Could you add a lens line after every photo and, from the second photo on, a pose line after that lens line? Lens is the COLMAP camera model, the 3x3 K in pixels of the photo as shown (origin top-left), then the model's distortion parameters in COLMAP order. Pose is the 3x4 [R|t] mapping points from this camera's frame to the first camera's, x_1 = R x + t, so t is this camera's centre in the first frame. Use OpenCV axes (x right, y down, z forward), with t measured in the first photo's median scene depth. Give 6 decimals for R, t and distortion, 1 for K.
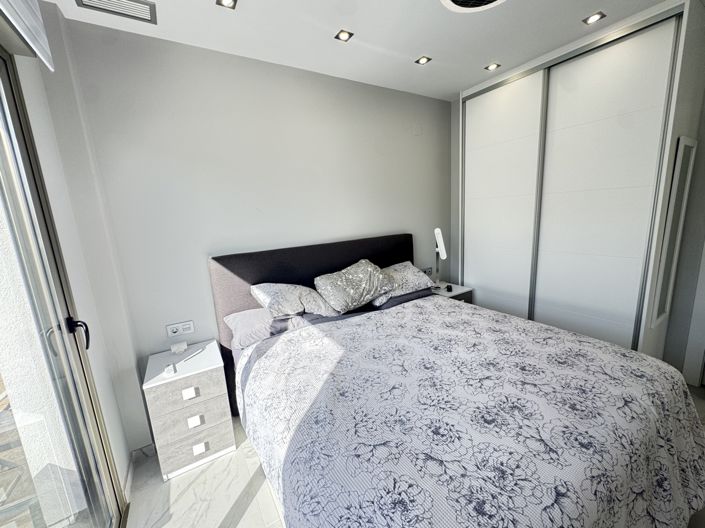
lens RADIAL K [[282.3, 0, 353.4], [0, 282.3, 264.8], [0, 0, 1]] dist [-0.003113, -0.000123]
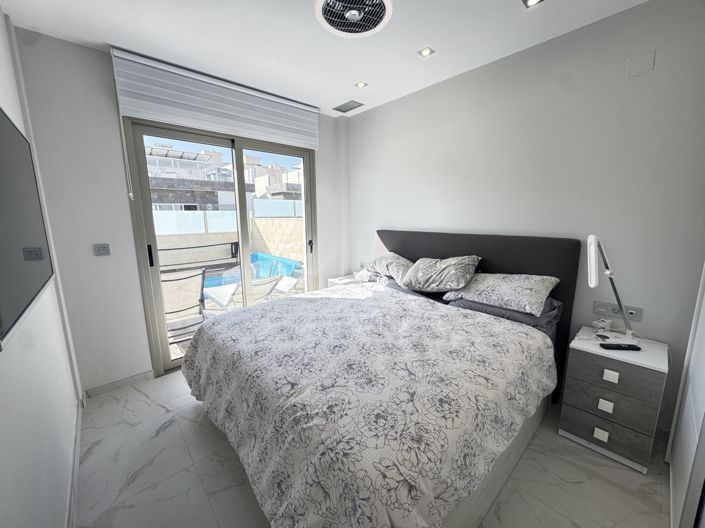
lens RADIAL K [[282.3, 0, 355.3], [0, 282.3, 262.3], [0, 0, 1]] dist [-0.003113, -0.000123]
pose [[0.190119, 0.224875, -0.955660, 1.155779], [-0.183396, 0.964414, 0.190450, -0.137651], [0.964479, 0.139056, 0.224595, 0.539301]]
